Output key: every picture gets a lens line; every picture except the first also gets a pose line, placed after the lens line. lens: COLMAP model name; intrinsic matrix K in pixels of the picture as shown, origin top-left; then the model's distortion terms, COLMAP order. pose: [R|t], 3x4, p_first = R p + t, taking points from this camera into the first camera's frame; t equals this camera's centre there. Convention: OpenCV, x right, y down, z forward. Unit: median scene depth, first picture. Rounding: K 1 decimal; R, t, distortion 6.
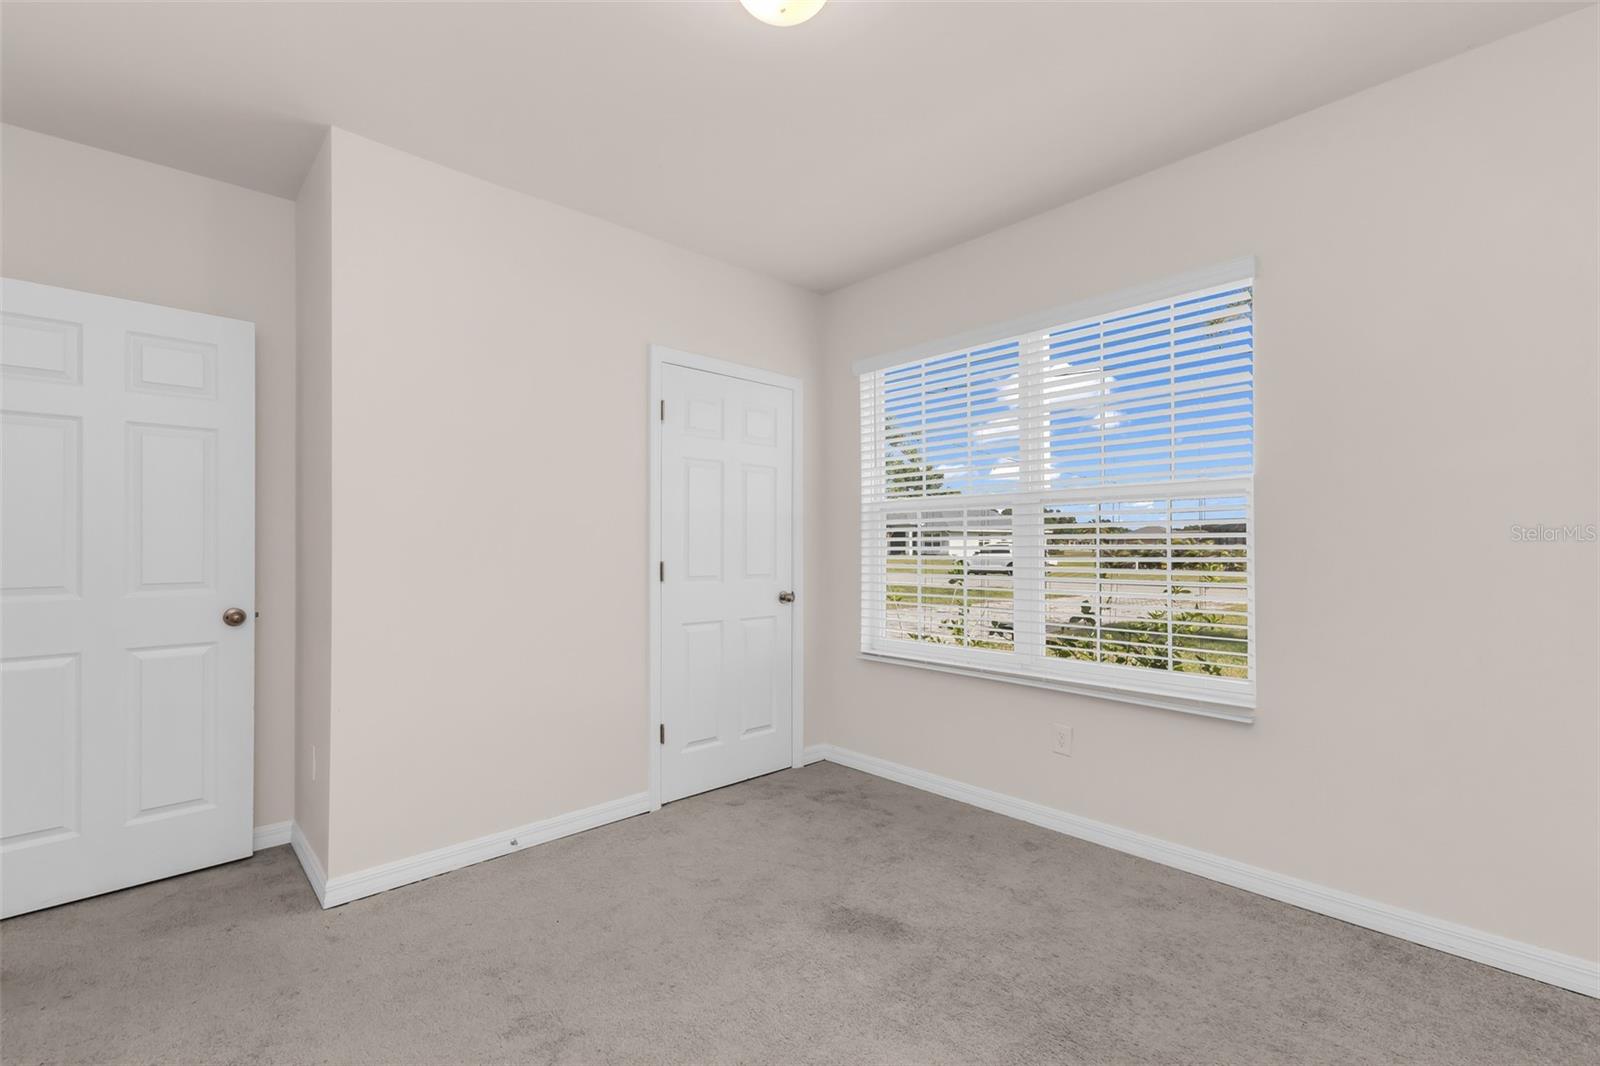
lens RADIAL K [[699.8, 0, 811.1], [0, 699.8, 538.7], [0, 0, 1]] dist [0.001572, -0.000014]
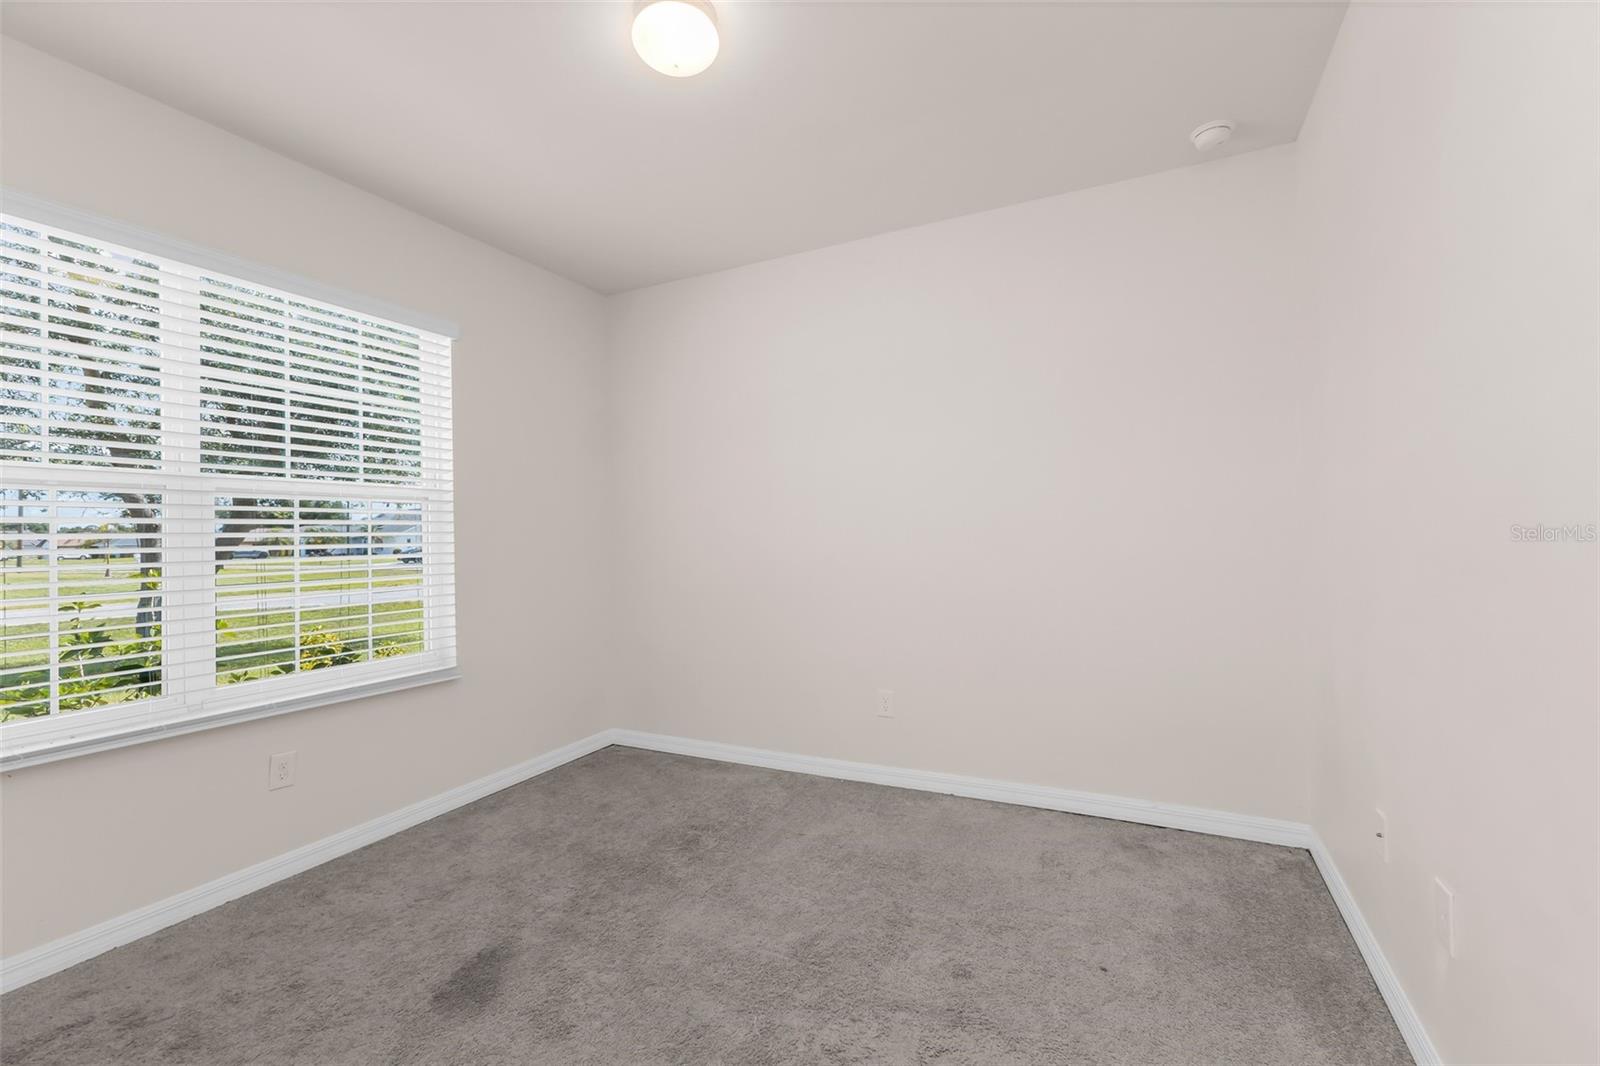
lens RADIAL K [[668.9, 0, 801.3], [0, 668.9, 535.0], [0, 0, 1]] dist [0.007809, -0.004848]
pose [[-0.340773, 0.014264, 0.940038, -0.645232], [0.014479, 0.999846, -0.009922, 0.015741], [-0.940034, 0.010230, -0.340927, 0.689501]]
